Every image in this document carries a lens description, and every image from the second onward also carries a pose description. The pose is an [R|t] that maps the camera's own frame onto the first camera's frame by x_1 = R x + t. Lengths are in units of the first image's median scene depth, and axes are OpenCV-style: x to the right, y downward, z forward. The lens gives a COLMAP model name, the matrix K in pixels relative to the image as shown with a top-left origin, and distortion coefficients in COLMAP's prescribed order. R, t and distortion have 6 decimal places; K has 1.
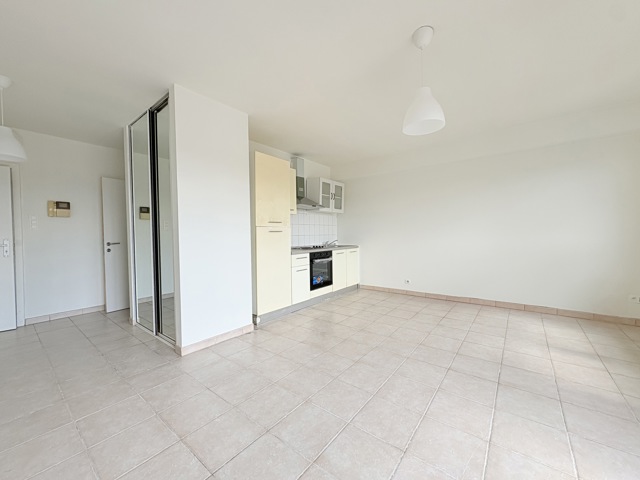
lens RADIAL K [[255.3, 0, 318.6], [0, 255.3, 239.8], [0, 0, 1]] dist [0.003571, 0.000097]
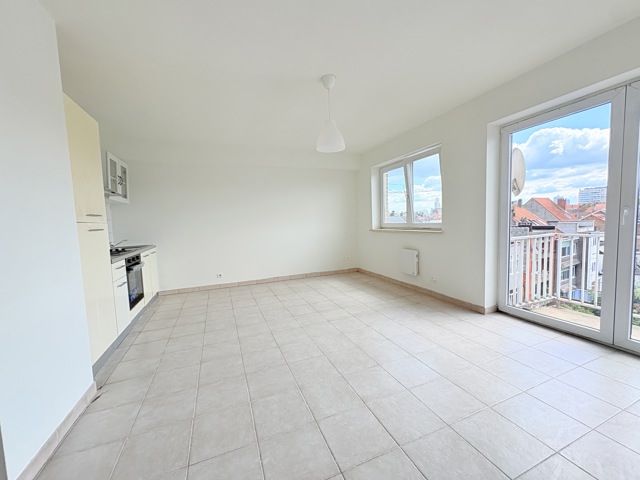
lens RADIAL K [[255.3, 0, 319.5], [0, 255.3, 239.8], [0, 0, 1]] dist [0.003571, 0.000097]
pose [[0.492485, -0.064951, 0.867894, -0.540208], [0.045876, 0.997762, 0.048638, -0.016264], [-0.869111, 0.015862, 0.494363, 0.243360]]
